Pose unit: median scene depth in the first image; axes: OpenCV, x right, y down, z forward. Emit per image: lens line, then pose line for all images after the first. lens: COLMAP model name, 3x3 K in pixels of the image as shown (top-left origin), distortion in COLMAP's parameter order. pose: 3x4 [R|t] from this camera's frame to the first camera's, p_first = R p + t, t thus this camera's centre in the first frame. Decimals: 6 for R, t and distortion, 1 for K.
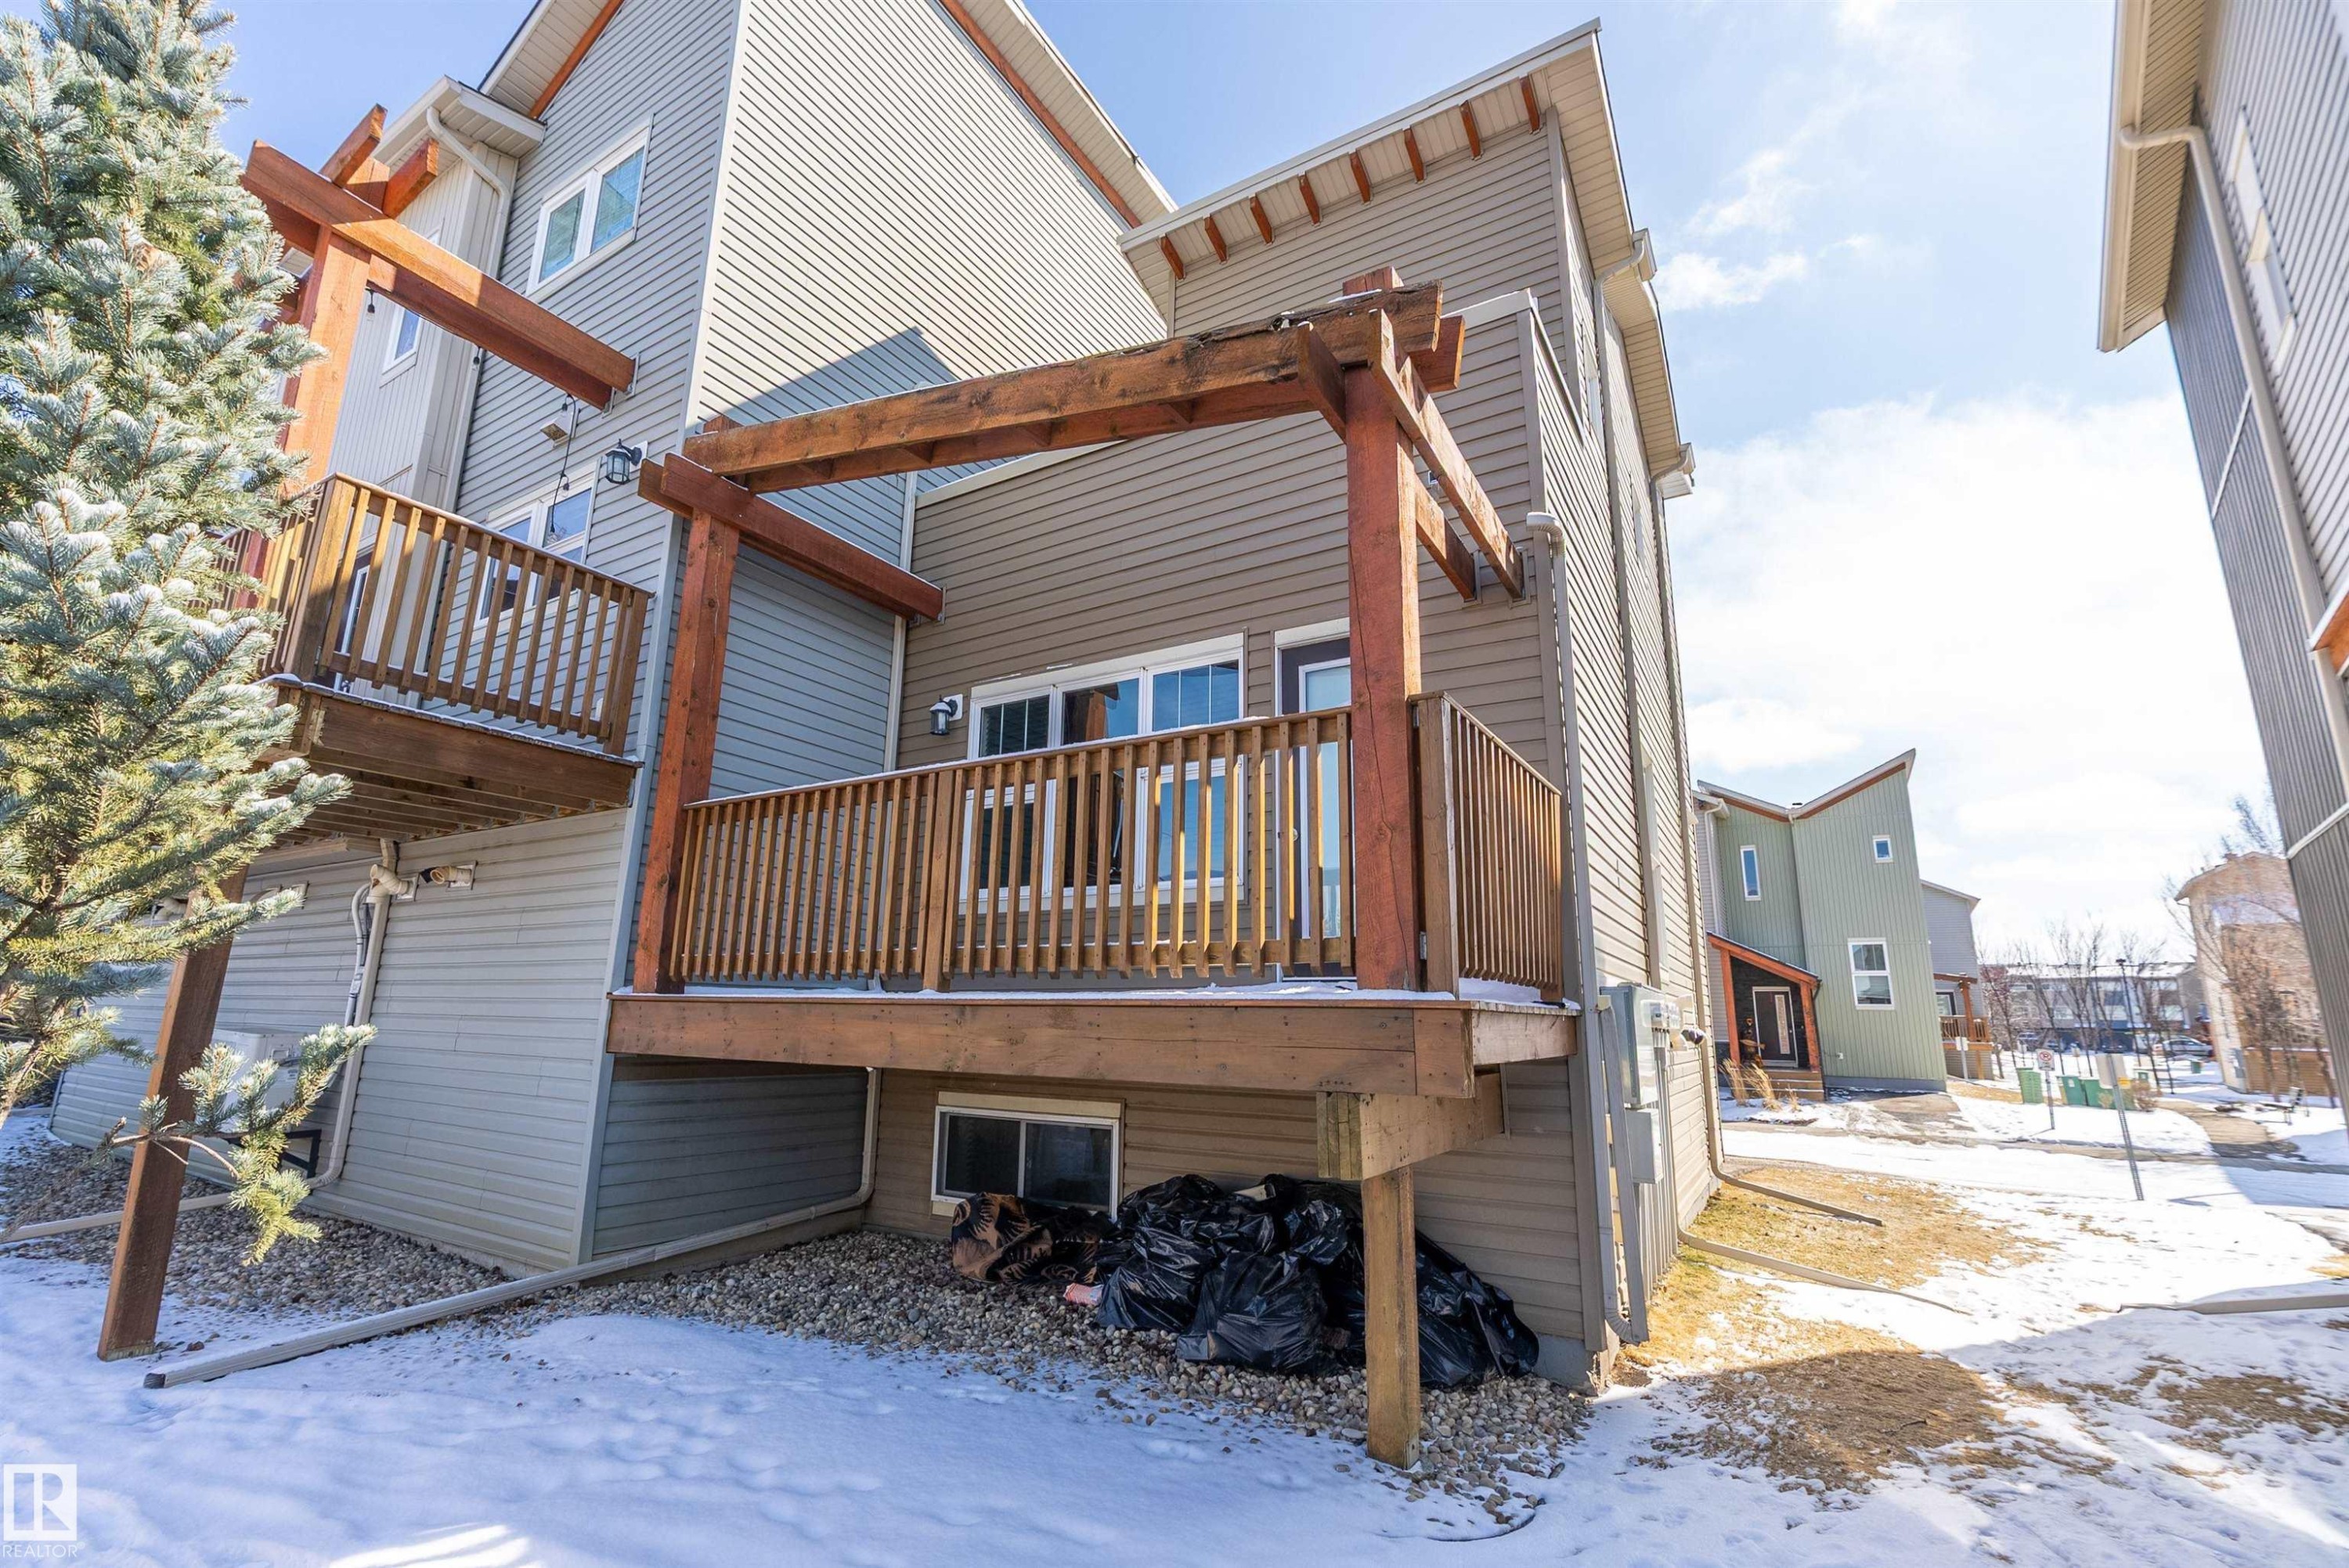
lens RADIAL K [[1039.2, 0, 1175.0], [0, 1039.2, 795.7], [0, 0, 1]] dist [-0.013333, 0.003318]
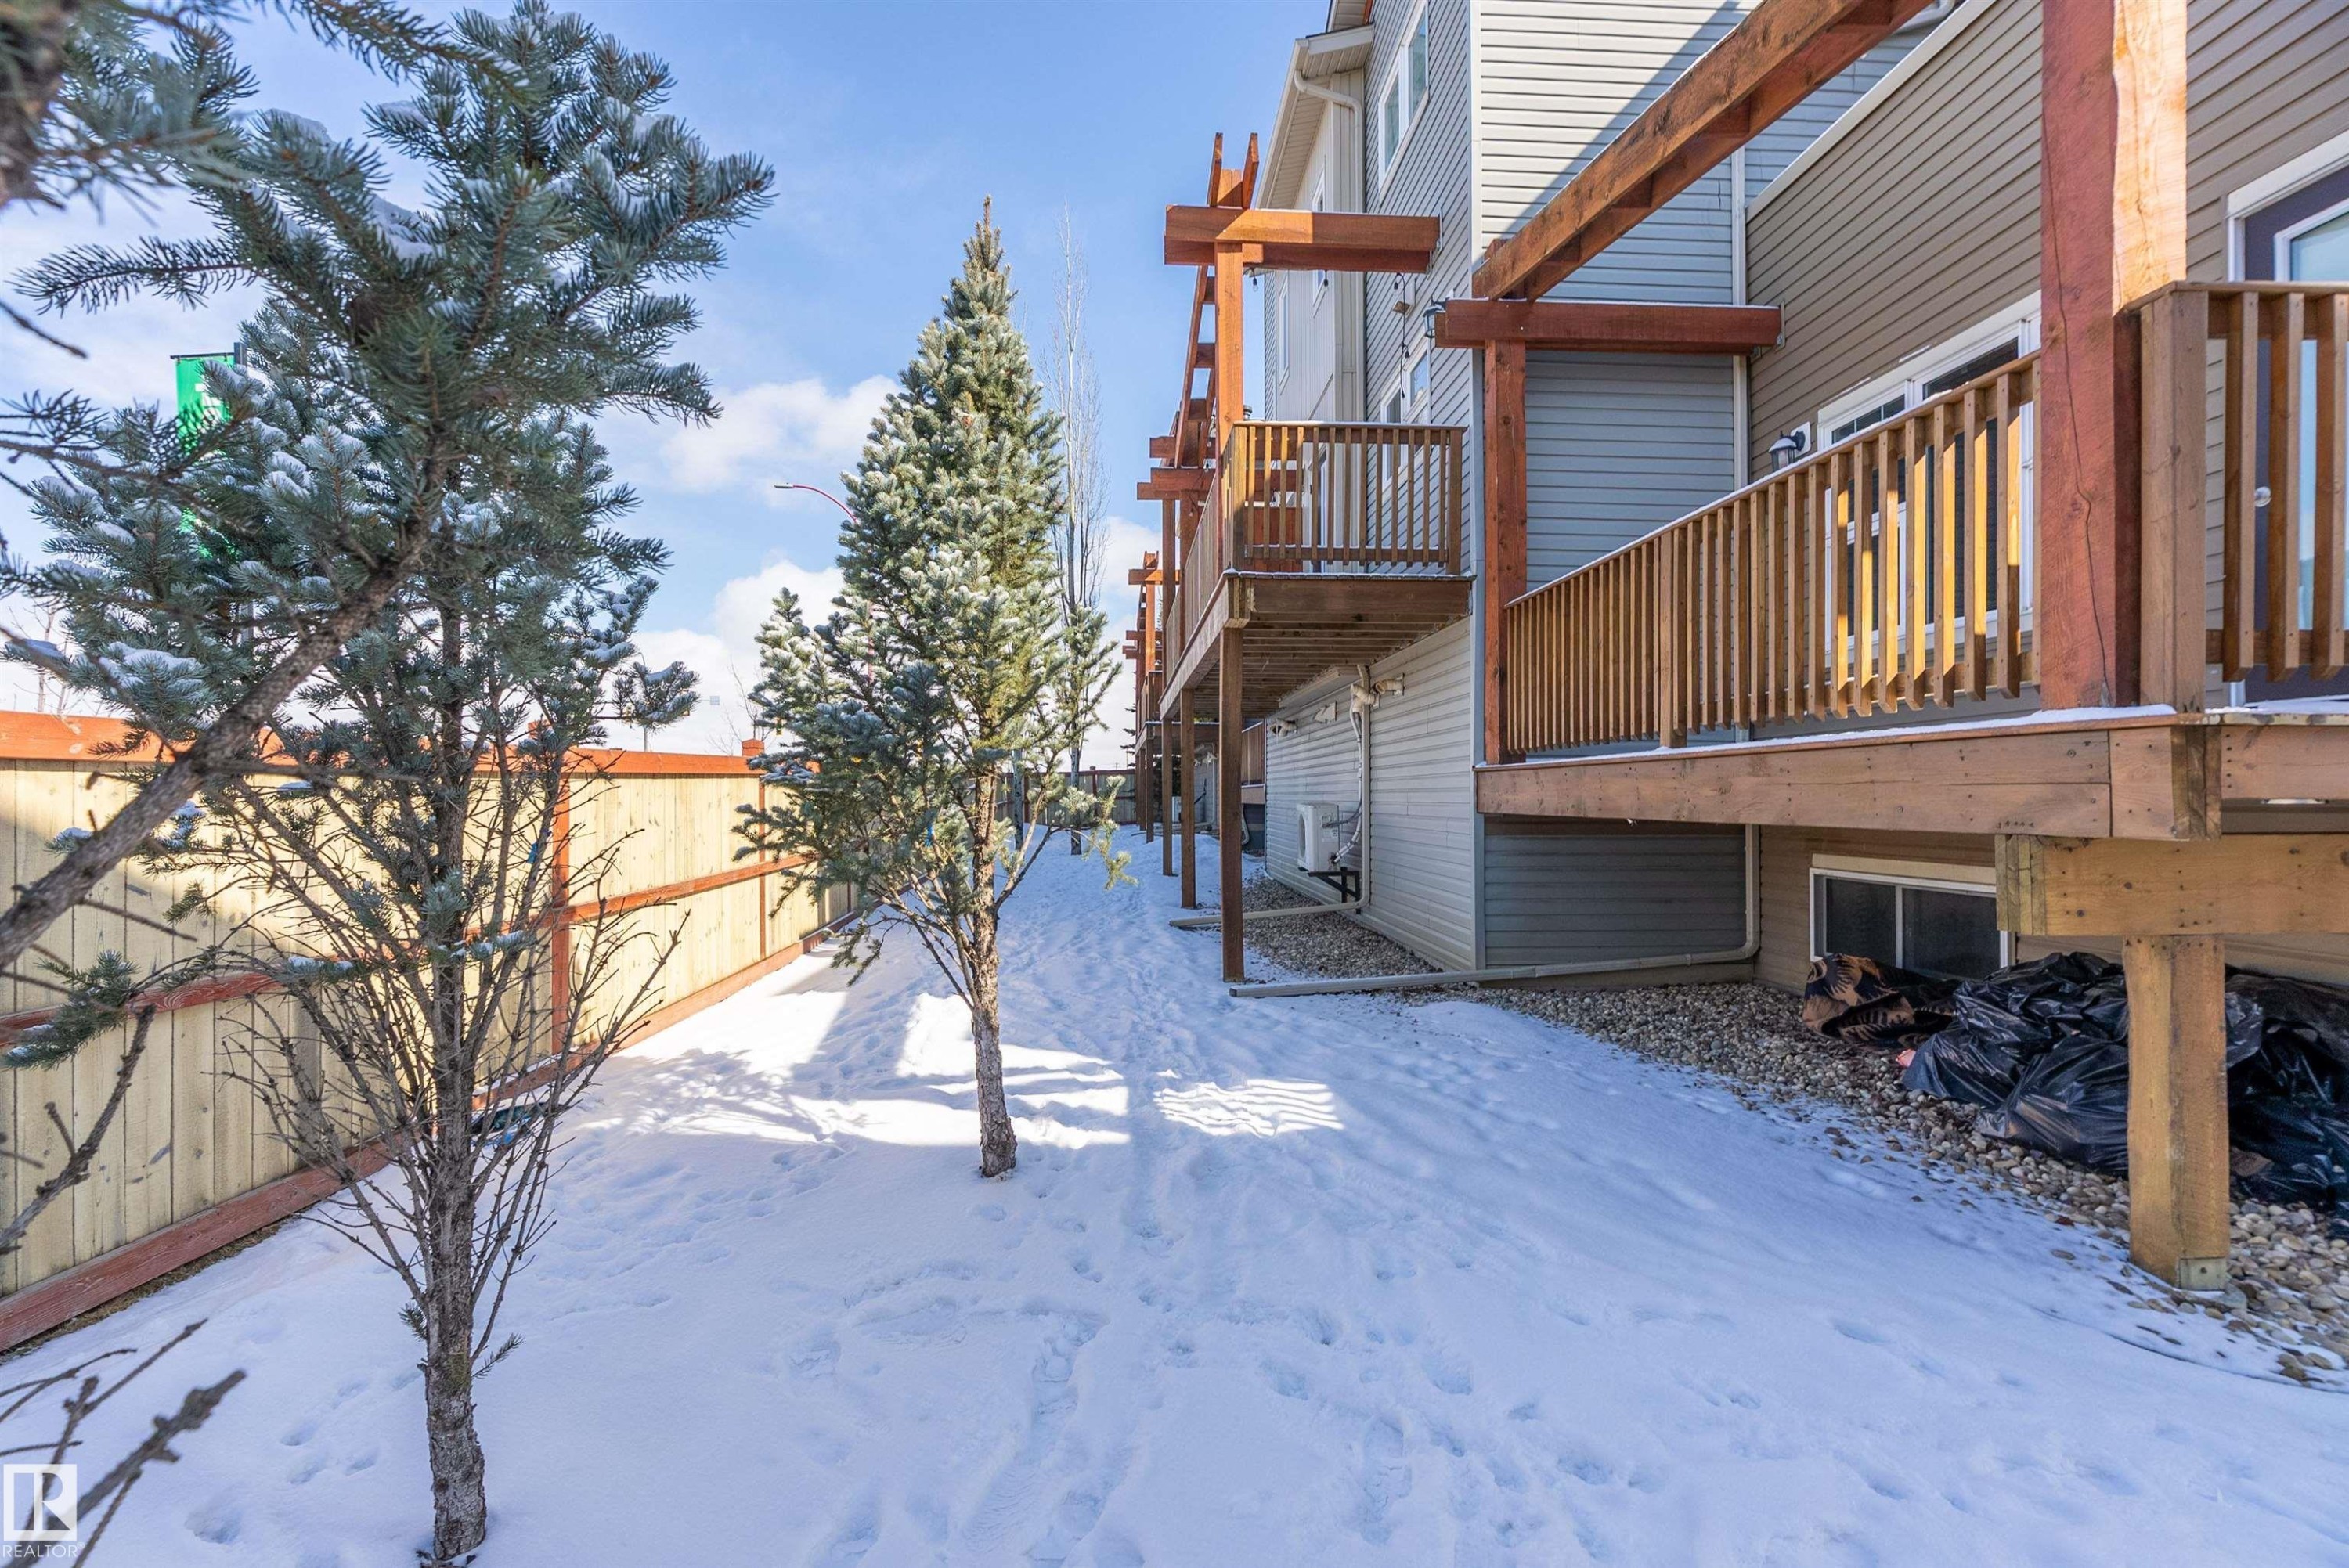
lens RADIAL K [[1039.2, 0, 1152.6], [0, 1039.2, 800.3], [0, 0, 1]] dist [-0.013333, 0.003318]
pose [[0.559516, -0.016373, -0.828658, 0.288773], [0.188842, 0.976026, 0.108223, 0.023281], [0.807020, -0.217038, 0.549194, -0.009102]]
